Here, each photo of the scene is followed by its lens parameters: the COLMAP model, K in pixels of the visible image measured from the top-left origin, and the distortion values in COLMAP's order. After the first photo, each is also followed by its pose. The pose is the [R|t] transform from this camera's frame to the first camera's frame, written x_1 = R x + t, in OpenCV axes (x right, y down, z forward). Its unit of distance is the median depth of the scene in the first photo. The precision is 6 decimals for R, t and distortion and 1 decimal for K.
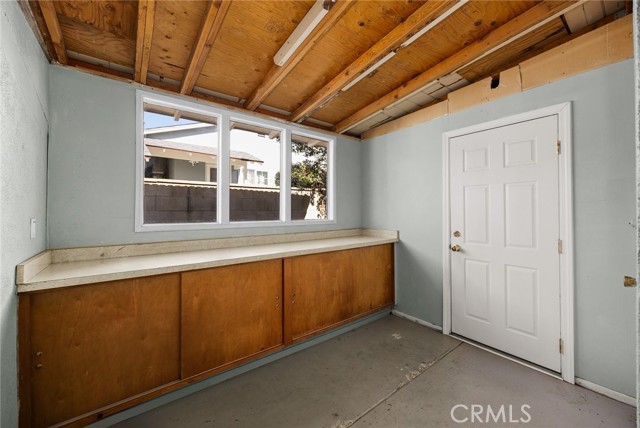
lens RADIAL K [[249.6, 0, 324.6], [0, 249.6, 205.3], [0, 0, 1]] dist [-0.004787, -0.000125]
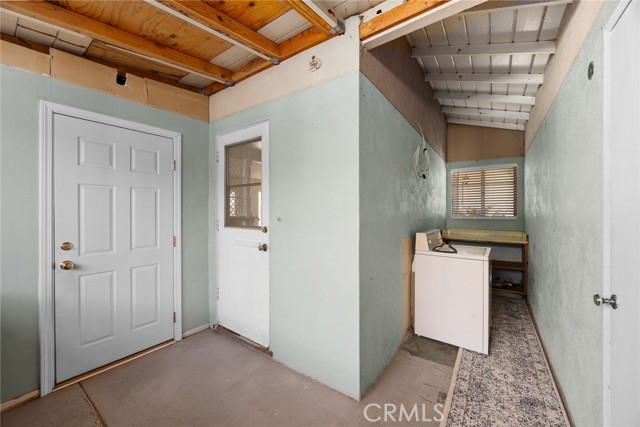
lens RADIAL K [[249.6, 0, 319.9], [0, 249.6, 213.2], [0, 0, 1]] dist [-0.004787, -0.000125]
pose [[-0.285053, -0.000369, 0.958512, -0.423303], [-0.007565, 0.999970, -0.001864, 0.012700], [-0.958482, -0.007782, -0.285048, 0.517485]]
